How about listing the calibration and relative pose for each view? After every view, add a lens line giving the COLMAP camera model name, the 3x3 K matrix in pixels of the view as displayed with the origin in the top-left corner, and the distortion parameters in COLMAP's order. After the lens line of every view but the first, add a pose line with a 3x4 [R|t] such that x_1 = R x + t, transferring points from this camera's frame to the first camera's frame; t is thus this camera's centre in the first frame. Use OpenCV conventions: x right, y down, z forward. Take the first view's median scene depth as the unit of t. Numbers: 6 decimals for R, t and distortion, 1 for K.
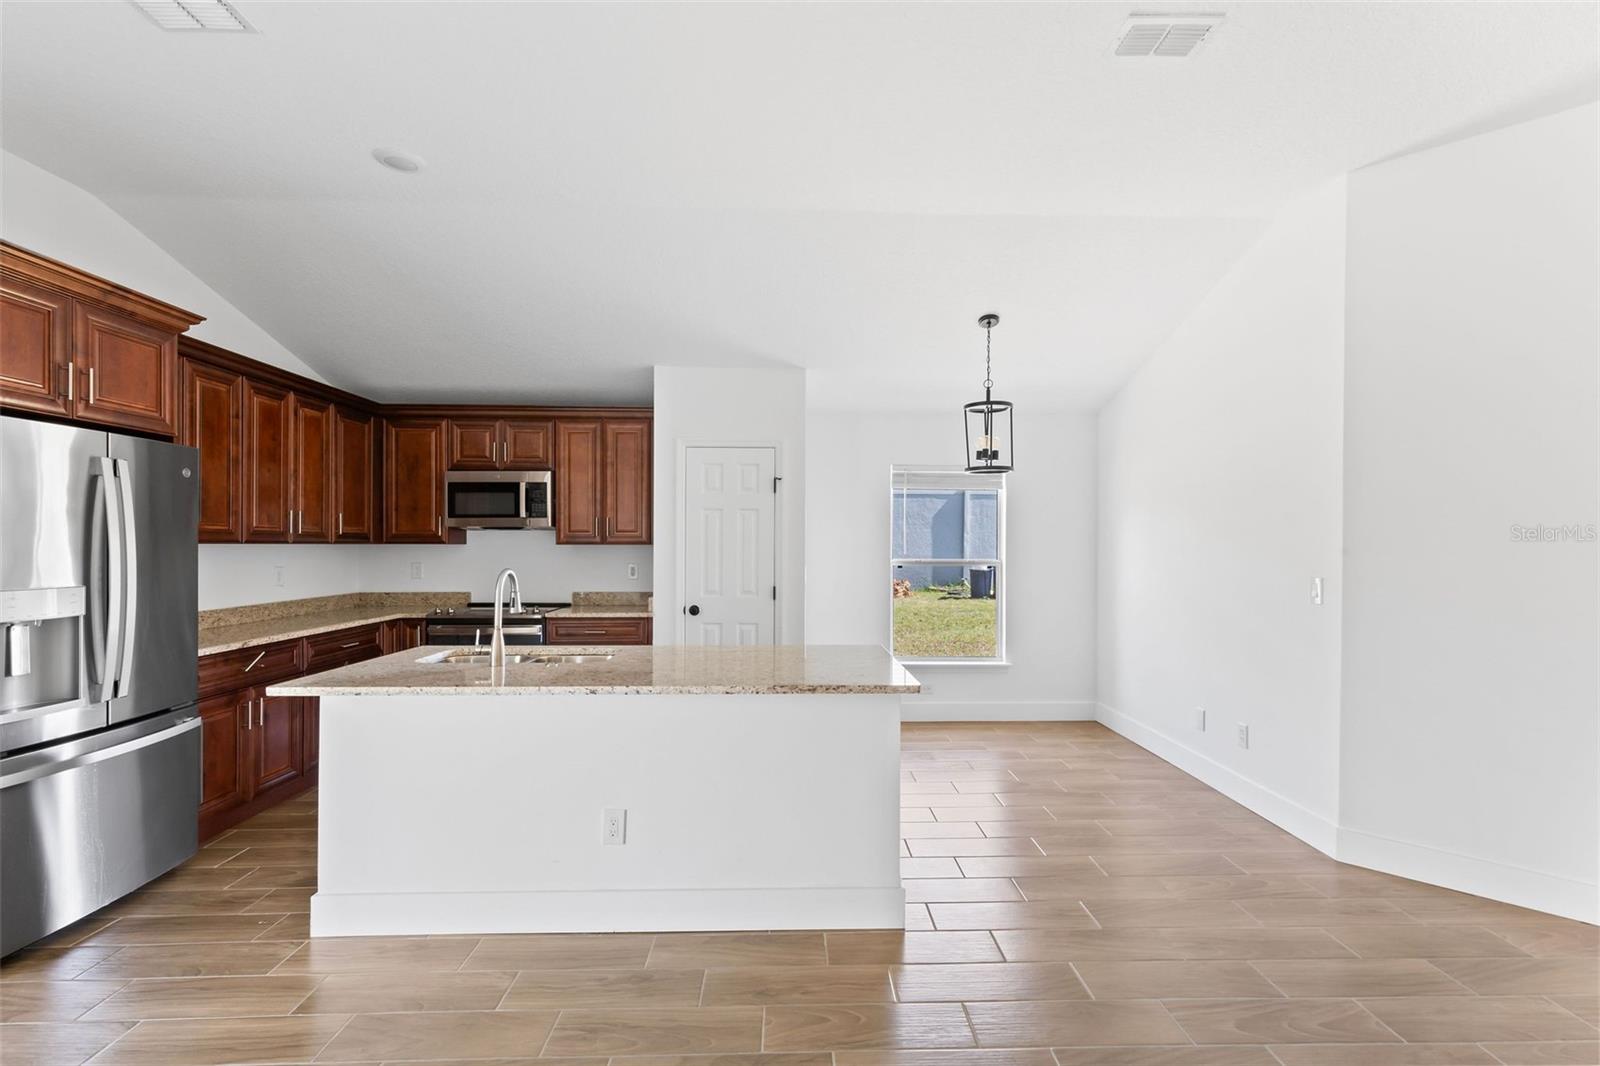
lens RADIAL K [[718.9, 0, 810.1], [0, 718.9, 540.5], [0, 0, 1]] dist [0.004562, 0.001199]
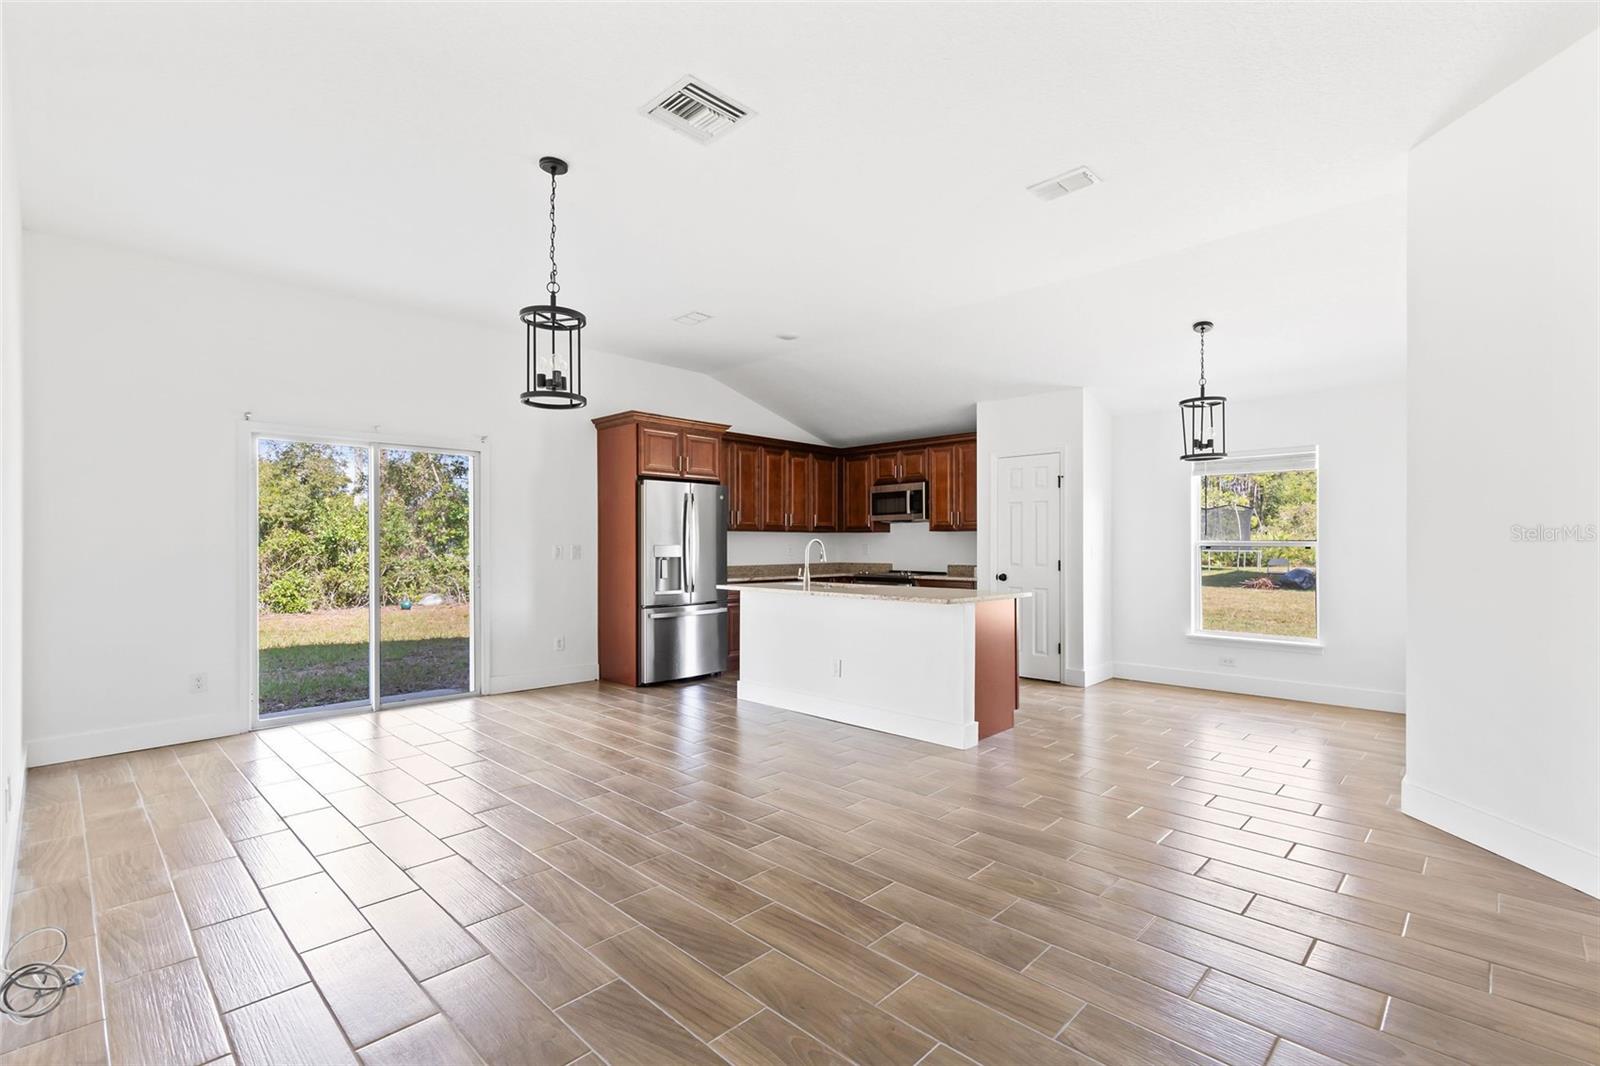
lens RADIAL K [[718.9, 0, 810.1], [0, 718.9, 540.5], [0, 0, 1]] dist [0.004562, 0.001199]
pose [[0.697615, -0.007989, -0.716428, 0.564167], [0.007982, 0.999962, -0.003378, 0.029240], [0.716428, -0.003362, 0.697653, -0.218481]]
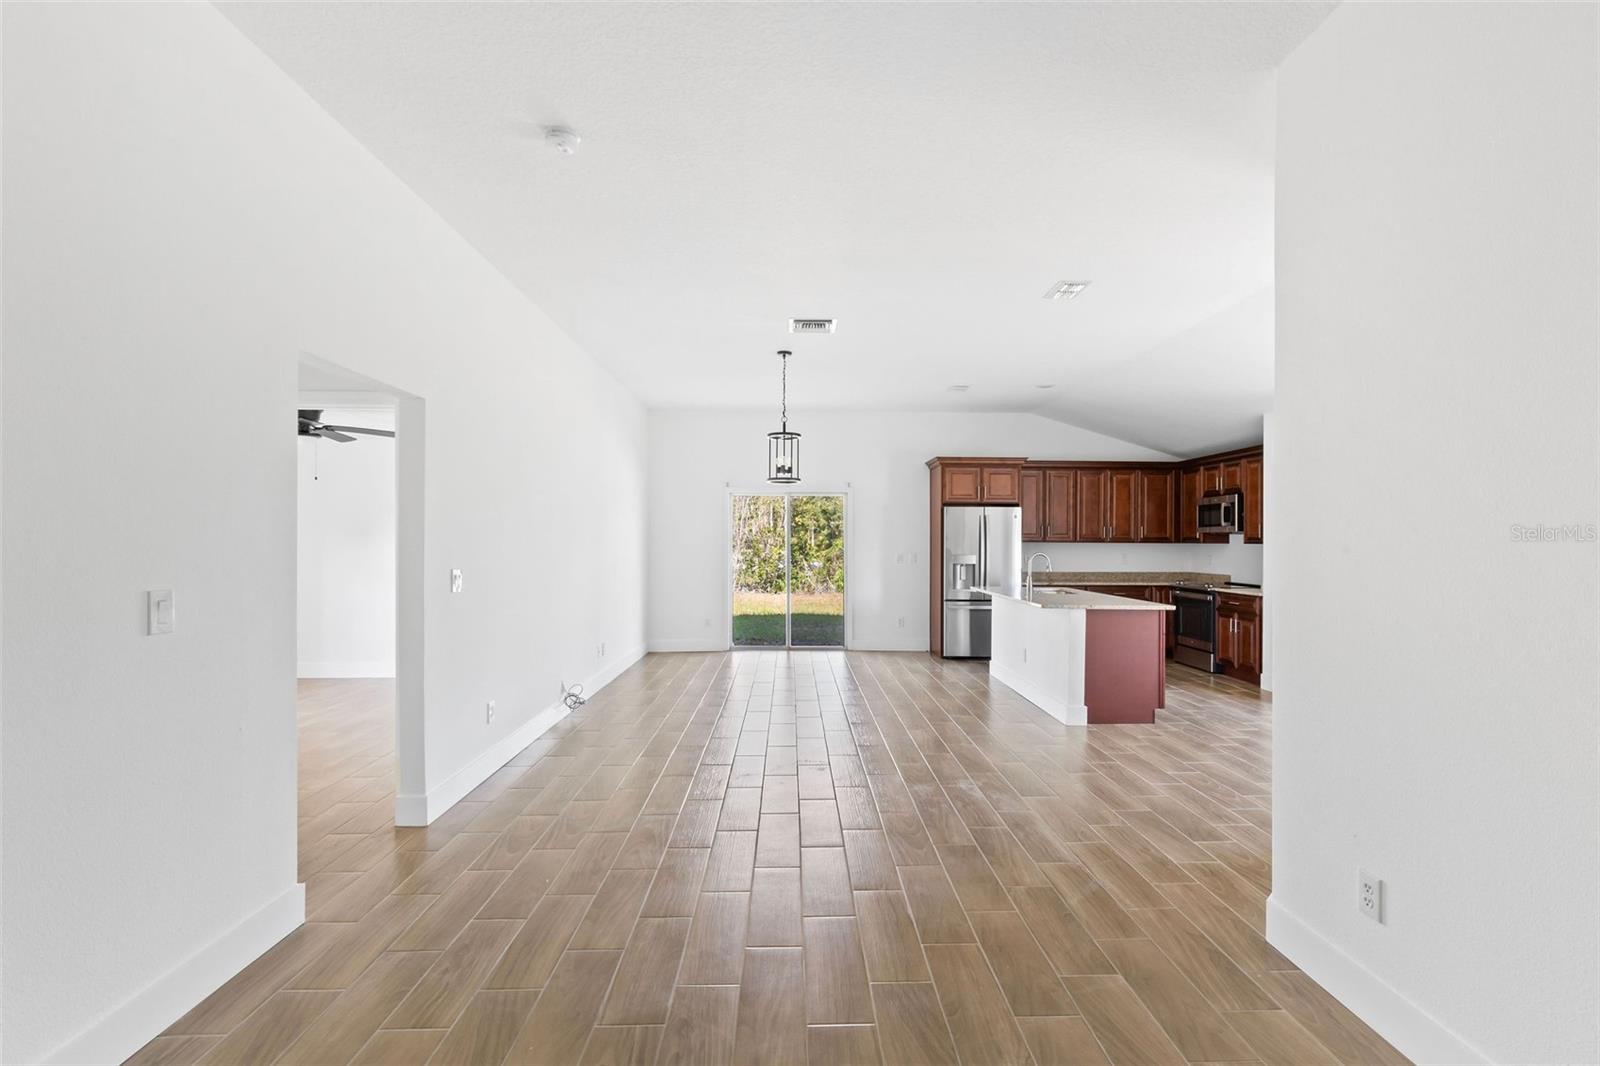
lens RADIAL K [[718.9, 0, 810.1], [0, 718.9, 540.5], [0, 0, 1]] dist [0.004562, 0.001199]
pose [[-0.002082, -0.003416, -0.999992, 1.169607], [0.002724, 0.999990, -0.003421, 0.001521], [0.999994, -0.002731, -0.002073, 0.131731]]
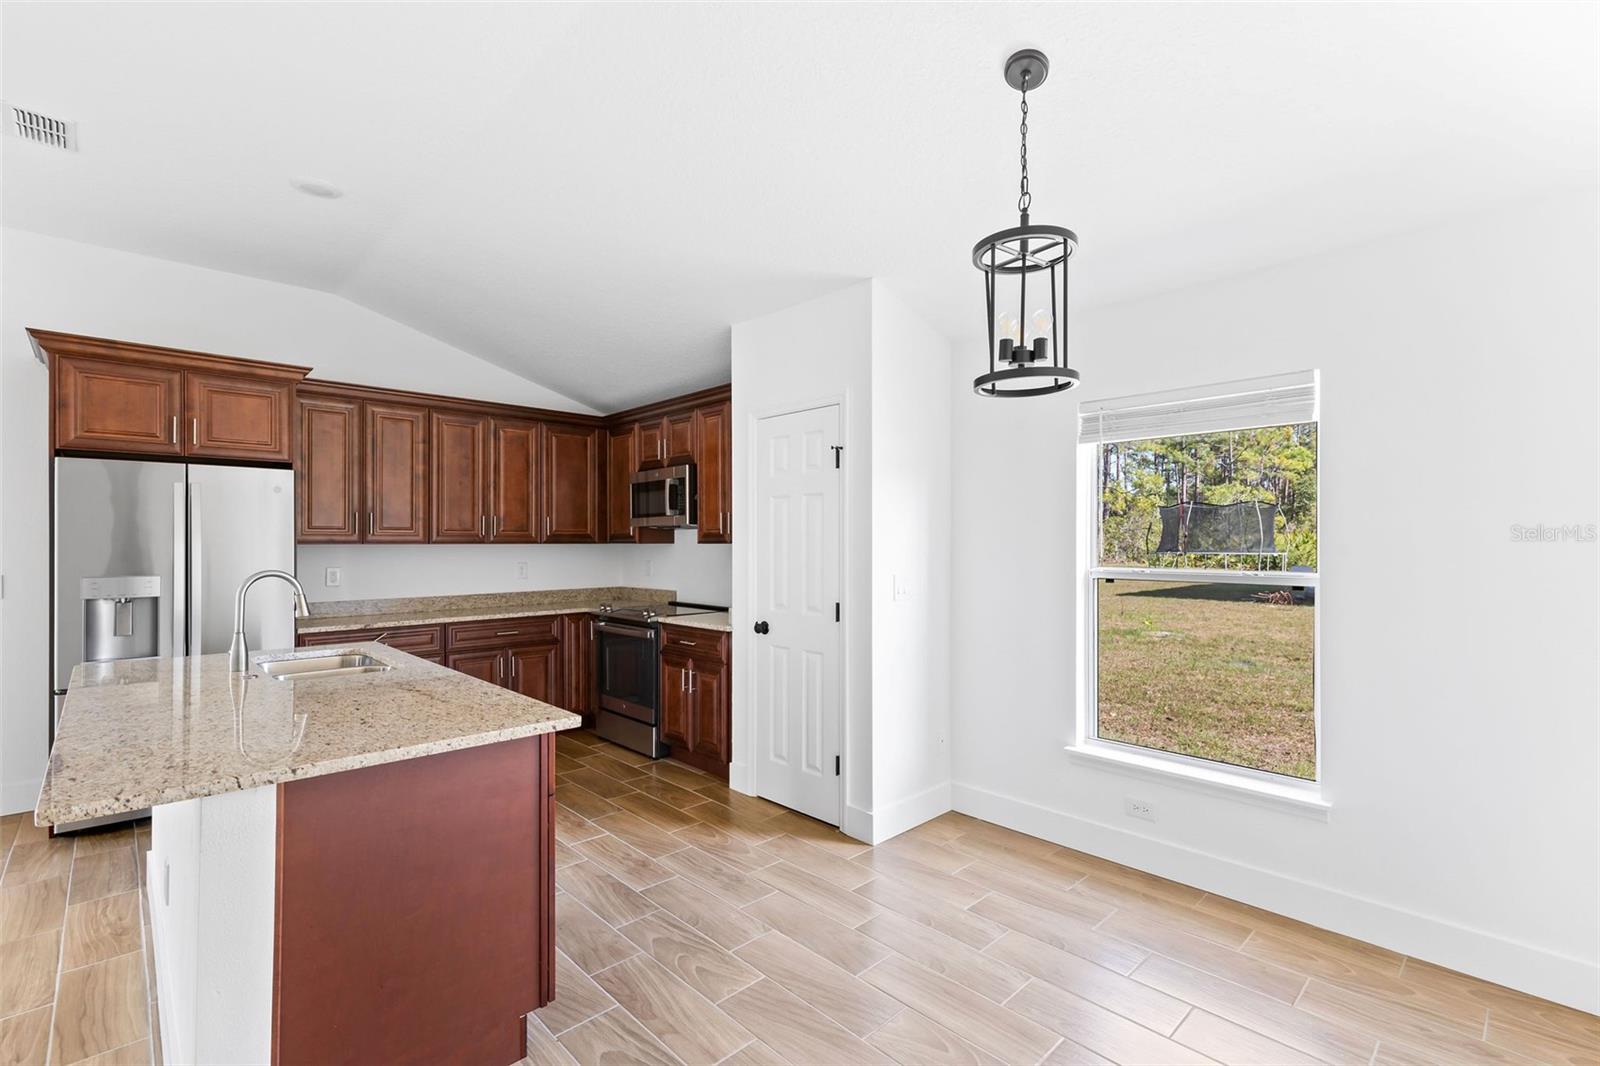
lens RADIAL K [[718.9, 0, 810.1], [0, 718.9, 540.5], [0, 0, 1]] dist [0.004562, 0.001199]
pose [[0.673004, -0.006895, -0.739606, 0.449249], [0.009152, 0.999958, -0.000994, 0.003873], [0.739582, -0.006100, 0.673039, 0.513953]]
